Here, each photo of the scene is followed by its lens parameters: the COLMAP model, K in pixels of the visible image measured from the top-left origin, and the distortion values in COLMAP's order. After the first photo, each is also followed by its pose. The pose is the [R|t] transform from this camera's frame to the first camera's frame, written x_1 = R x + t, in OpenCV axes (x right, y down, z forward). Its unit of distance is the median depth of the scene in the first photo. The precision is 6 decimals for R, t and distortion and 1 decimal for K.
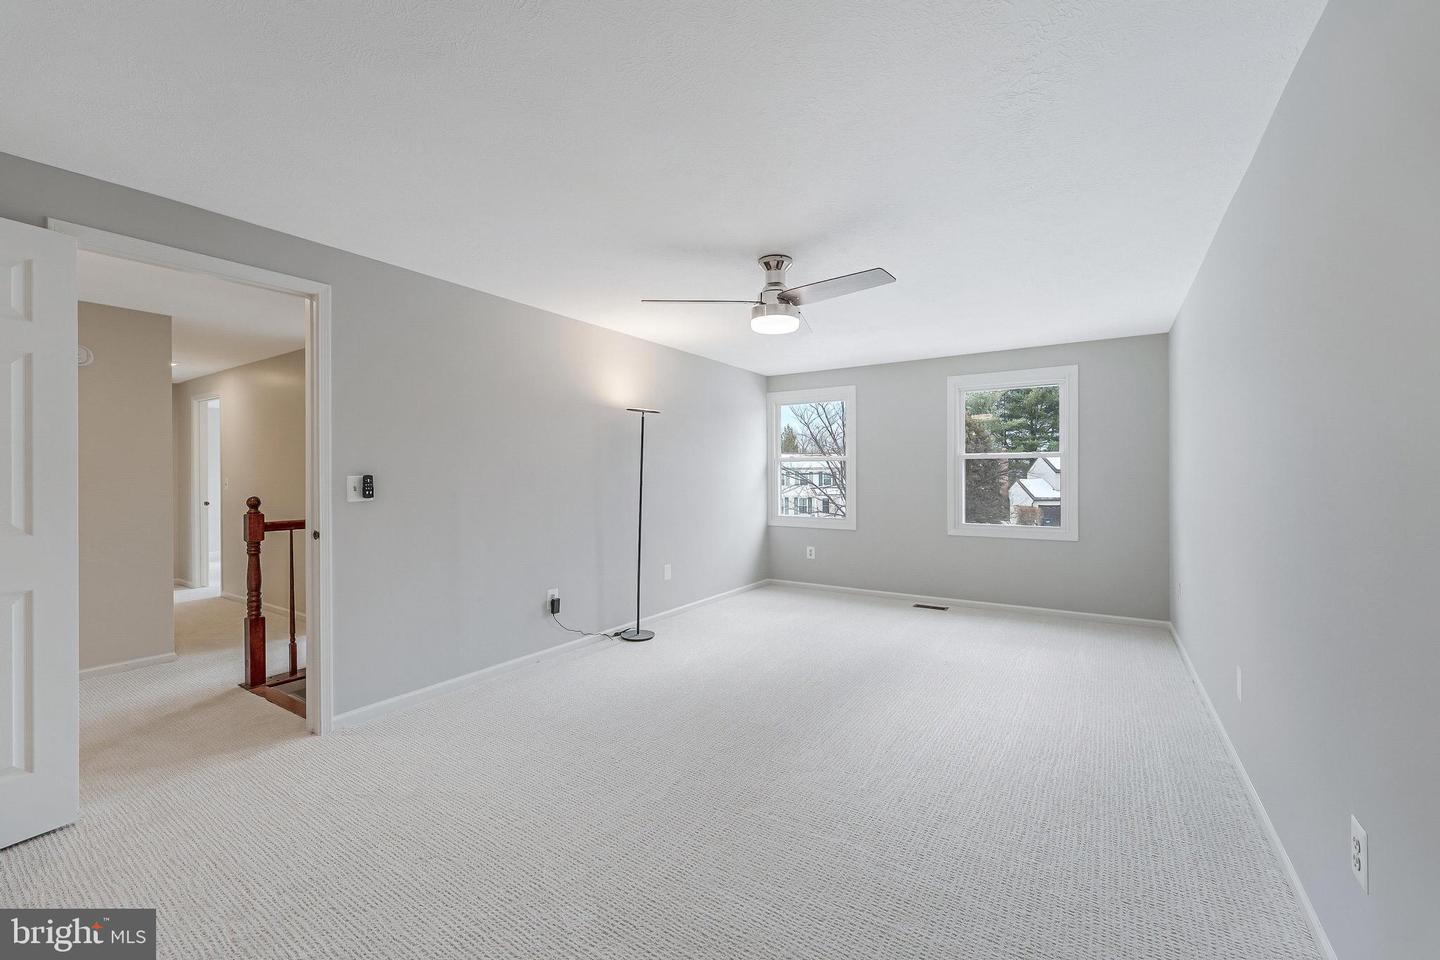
lens RADIAL K [[583.9, 0, 720.7], [0, 583.9, 477.9], [0, 0, 1]] dist [0.023861, -0.000083]
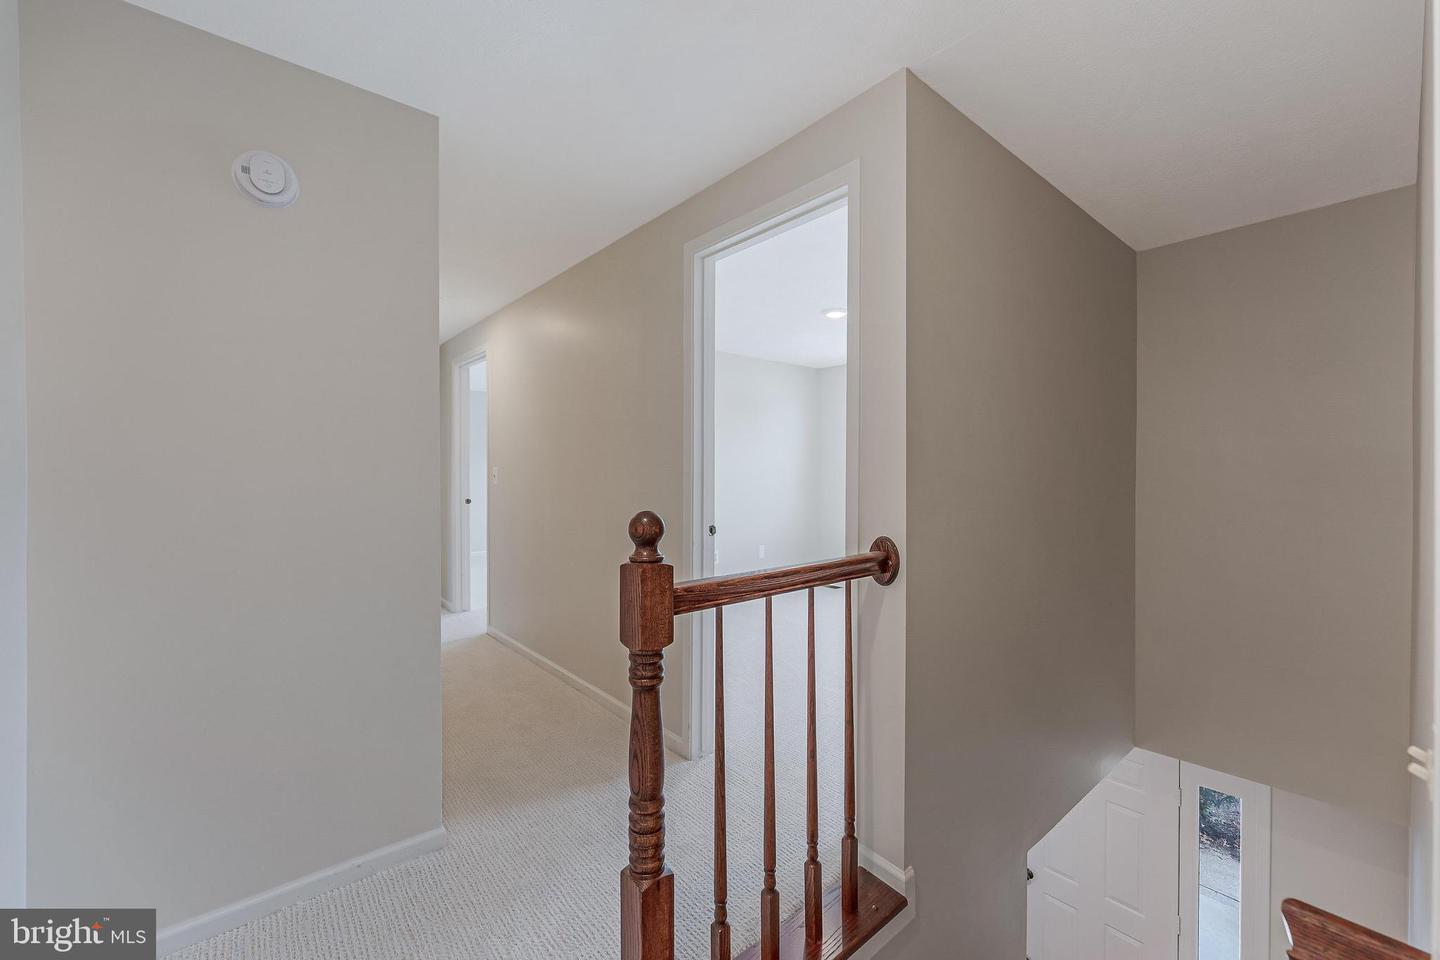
lens RADIAL K [[583.9, 0, 718.4], [0, 583.9, 473.2], [0, 0, 1]] dist [0.023861, -0.000083]
pose [[0.960206, 0.001283, -0.279291, -0.635909], [-0.000850, 0.999998, 0.001672, 0.009327], [0.279293, -0.001368, 0.960205, 0.674345]]
